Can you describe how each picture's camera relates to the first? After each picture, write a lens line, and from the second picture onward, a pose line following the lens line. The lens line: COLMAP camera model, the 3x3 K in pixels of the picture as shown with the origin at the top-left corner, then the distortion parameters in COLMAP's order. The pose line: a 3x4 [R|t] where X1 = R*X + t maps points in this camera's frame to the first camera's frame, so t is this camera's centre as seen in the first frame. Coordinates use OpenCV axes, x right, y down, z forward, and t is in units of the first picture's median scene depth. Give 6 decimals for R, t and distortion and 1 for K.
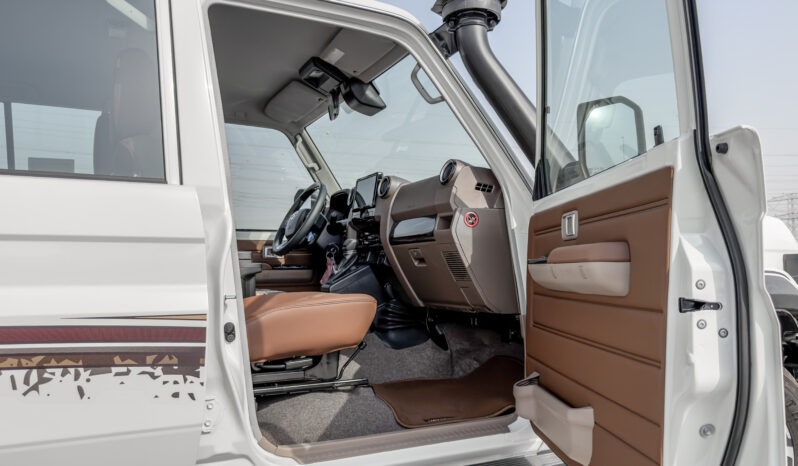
lens RADIAL K [[566.8, 0, 399.0], [0, 566.8, 233.0], [0, 0, 1]] dist [-0.033807, -0.002047]
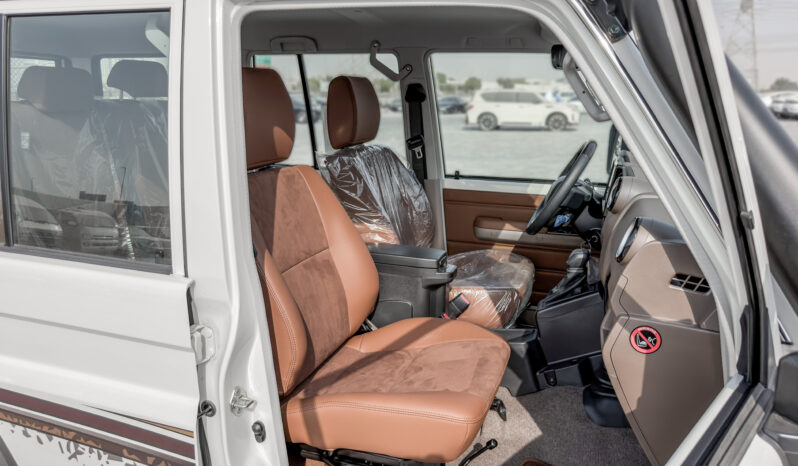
lens RADIAL K [[566.8, 0, 399.0], [0, 566.8, 233.0], [0, 0, 1]] dist [-0.033807, -0.002047]
pose [[0.718641, 0.172749, -0.673582, 0.386509], [0.016990, 0.964000, 0.265357, -0.345991], [0.695173, -0.202141, 0.689835, 0.606017]]
